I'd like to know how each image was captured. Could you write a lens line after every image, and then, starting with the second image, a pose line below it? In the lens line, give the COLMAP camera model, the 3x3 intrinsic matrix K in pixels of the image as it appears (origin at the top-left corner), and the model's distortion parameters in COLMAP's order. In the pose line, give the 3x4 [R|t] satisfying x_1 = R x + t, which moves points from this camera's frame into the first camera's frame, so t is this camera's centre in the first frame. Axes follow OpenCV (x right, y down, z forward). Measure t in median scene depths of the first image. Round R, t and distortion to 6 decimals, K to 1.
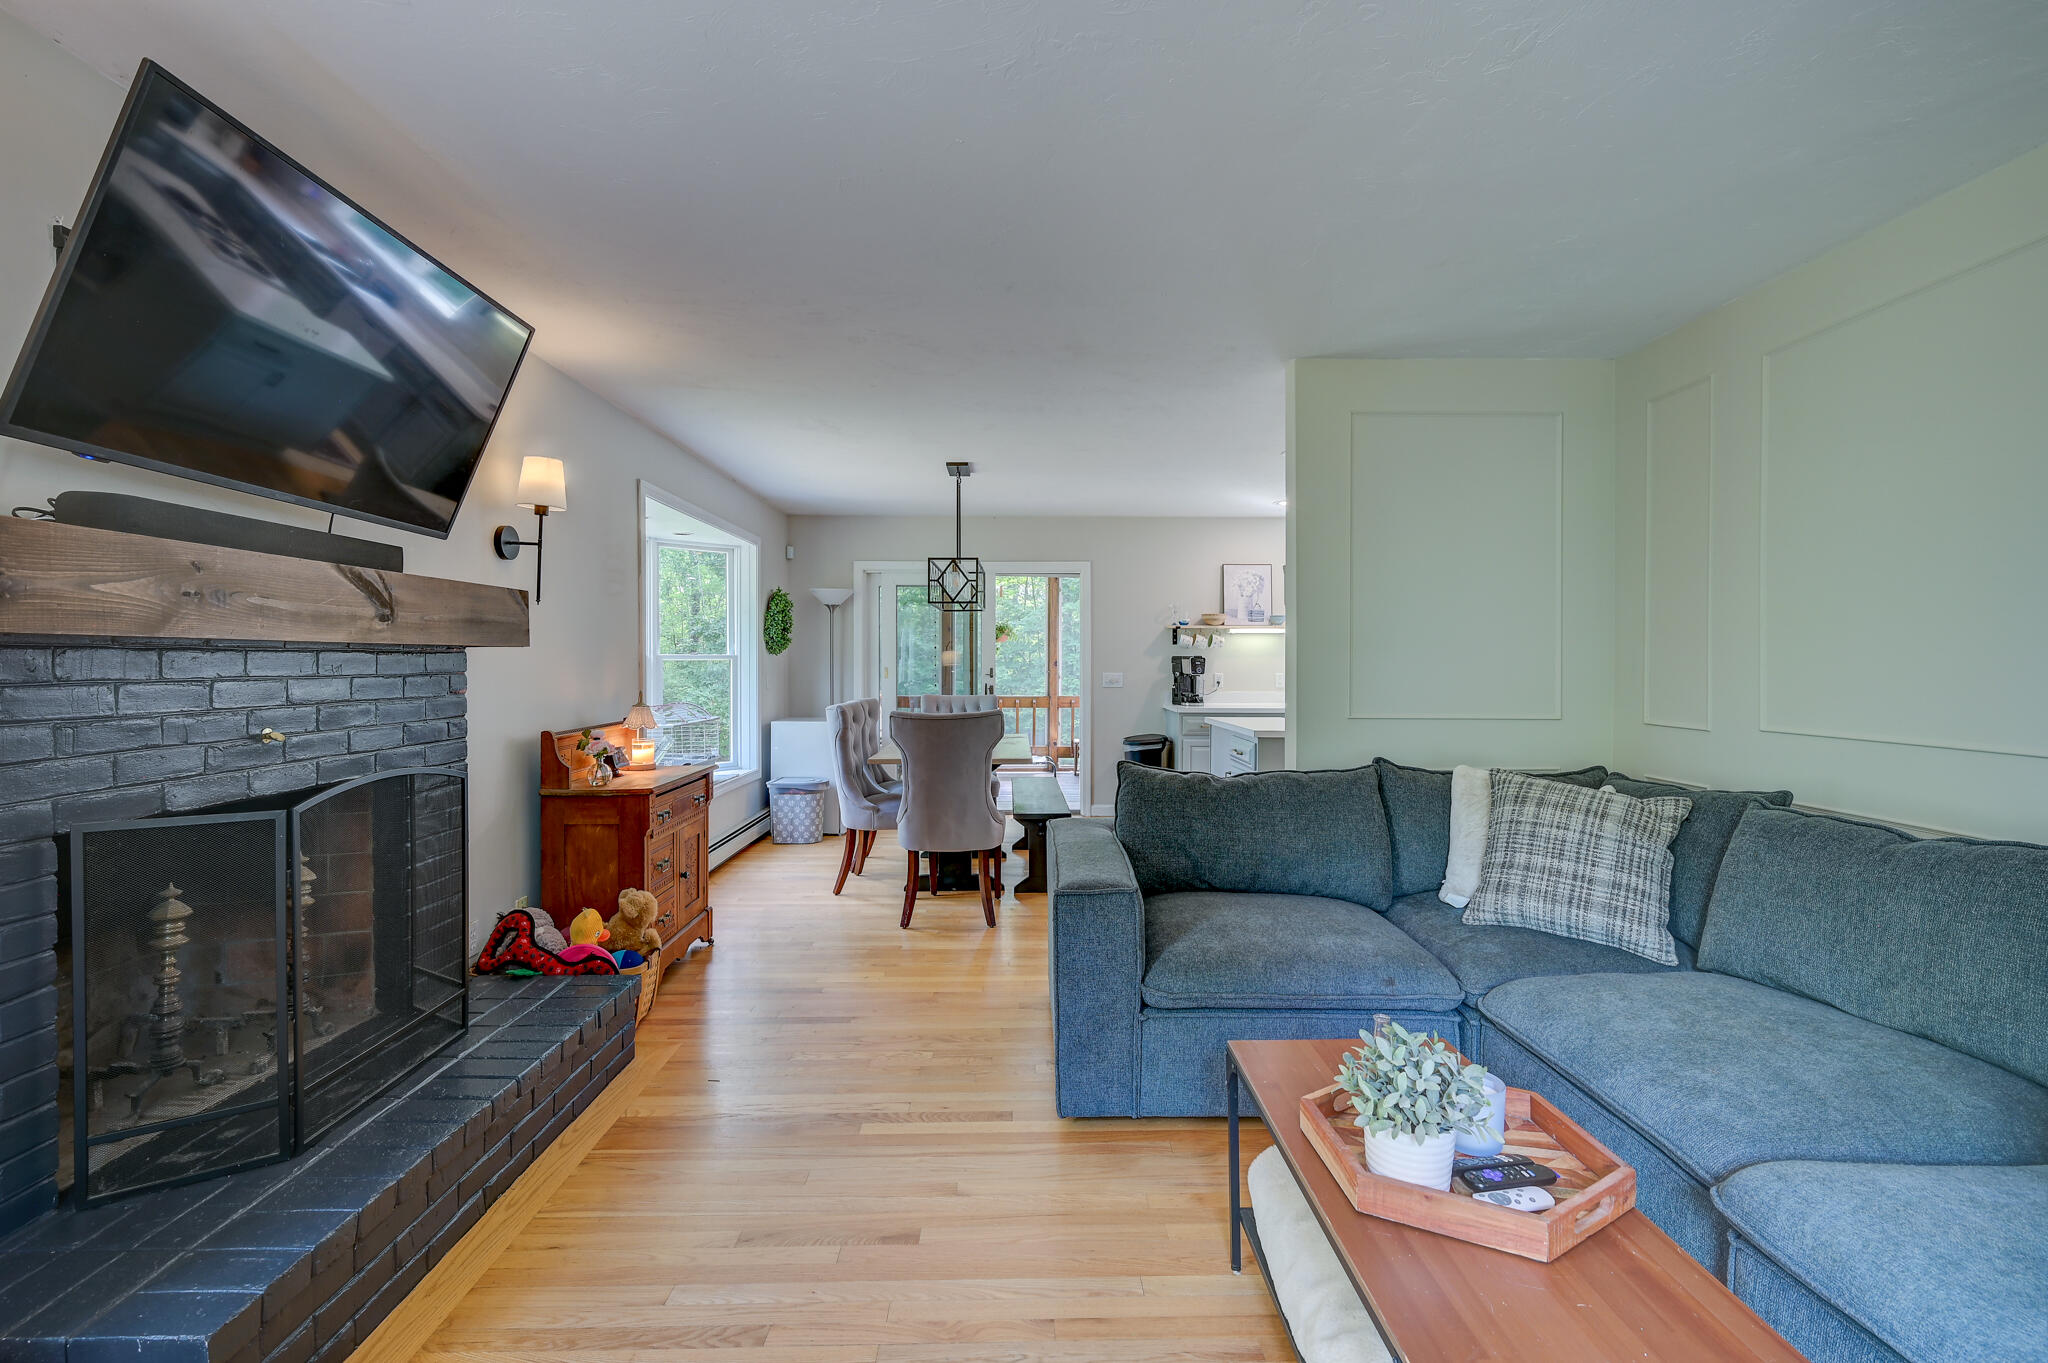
lens RADIAL K [[909.7, 0, 1032.6], [0, 909.7, 663.2], [0, 0, 1]] dist [0.000383, -0.000719]
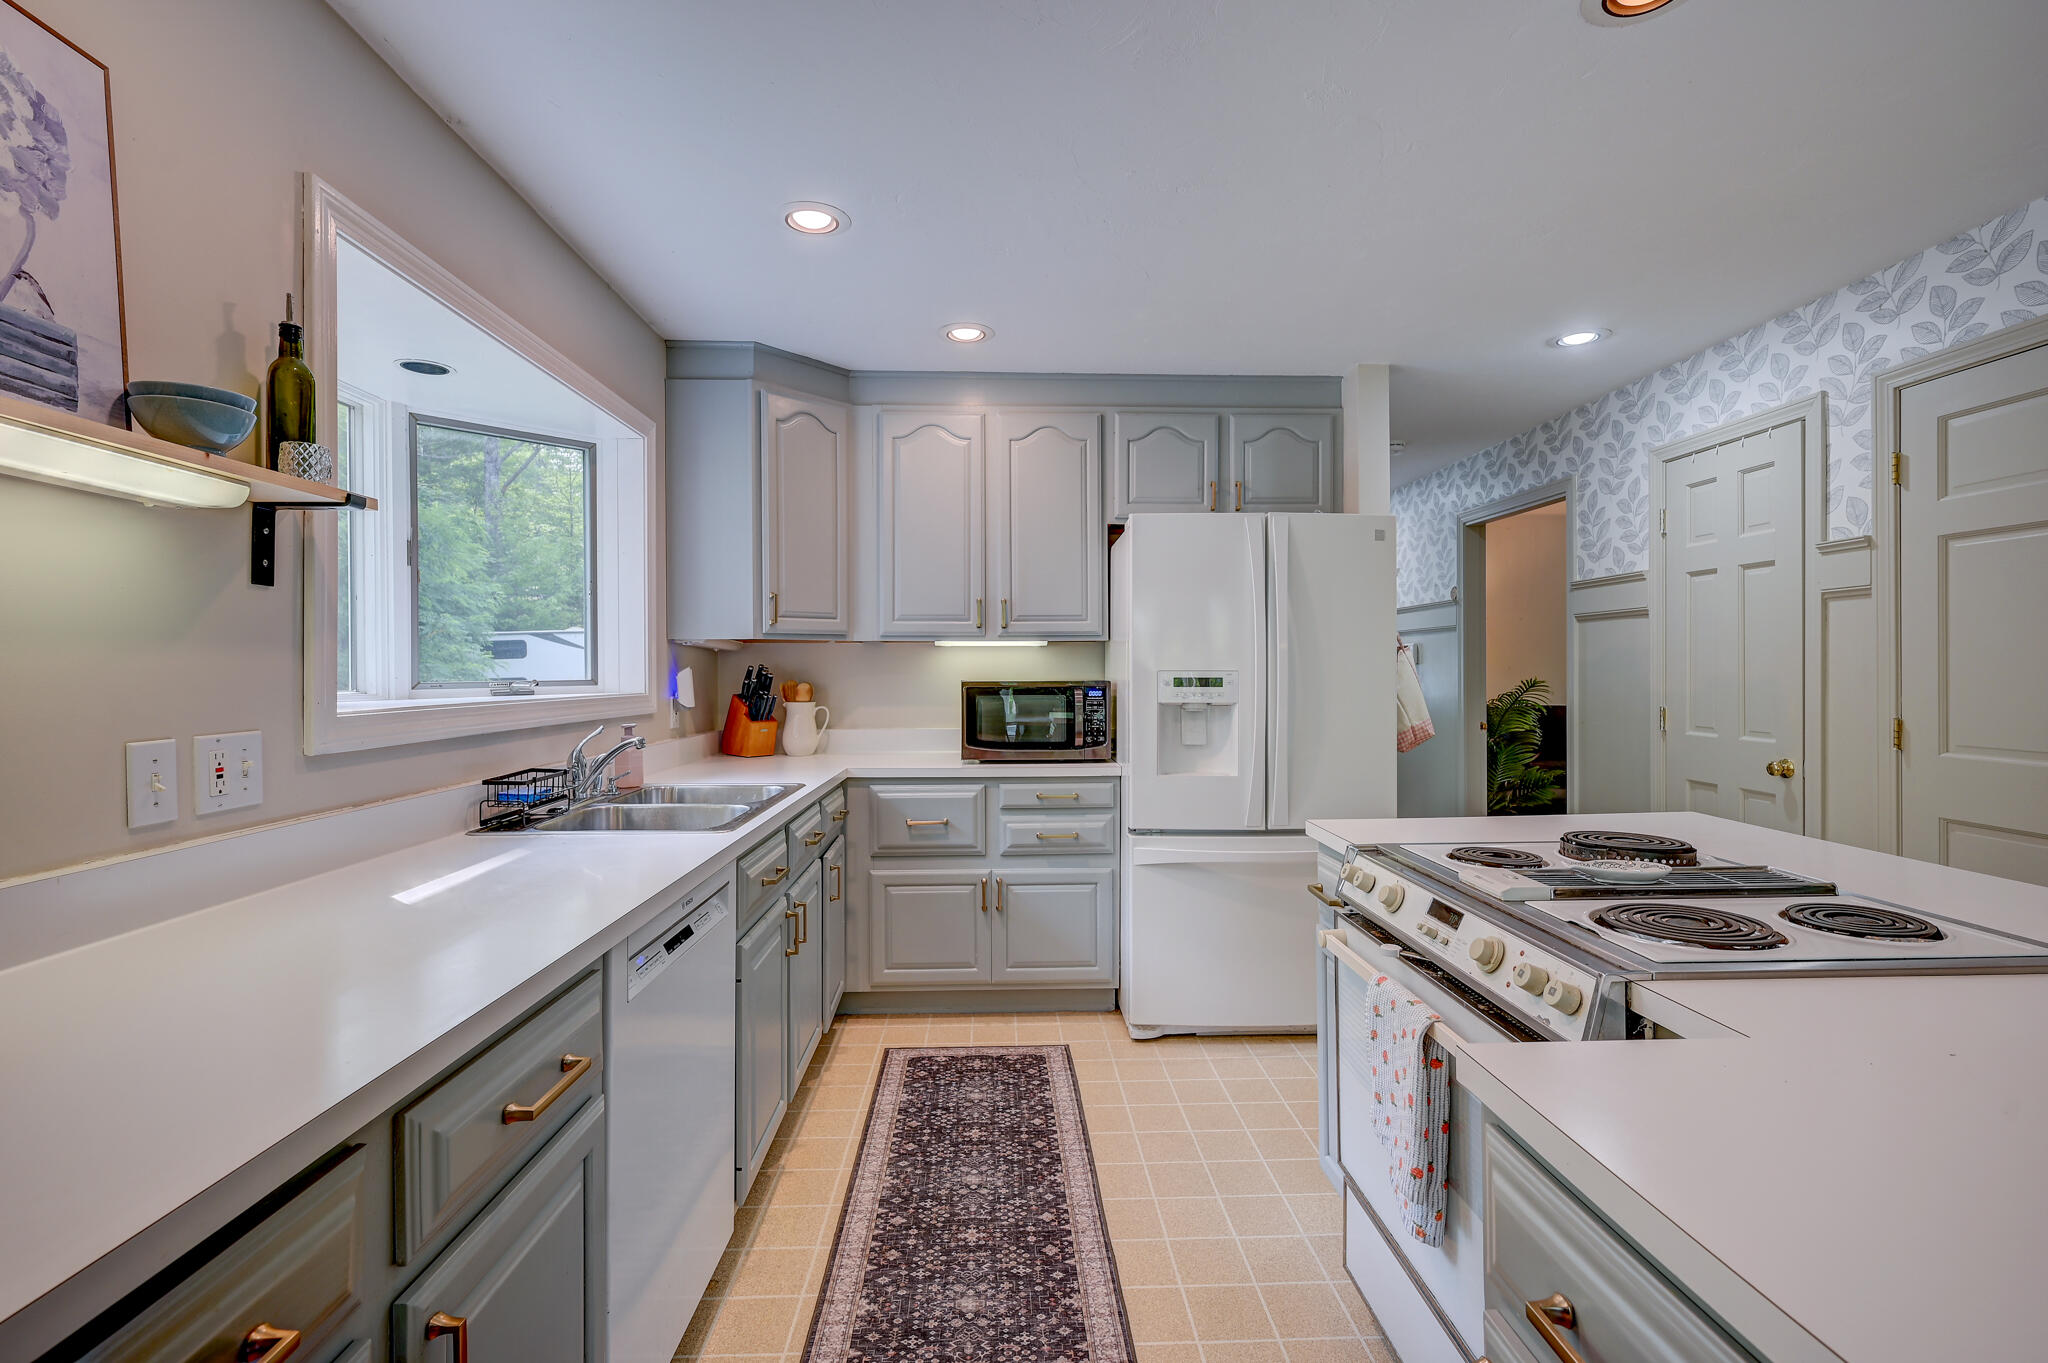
lens RADIAL K [[909.7, 0, 1026.8], [0, 909.7, 674.8], [0, 0, 1]] dist [0.000383, -0.000719]
pose [[-0.012006, -0.006951, 0.999904, 0.190884], [0.008462, 0.999939, 0.007053, -0.001876], [-0.999892, 0.008546, -0.011947, 1.616874]]
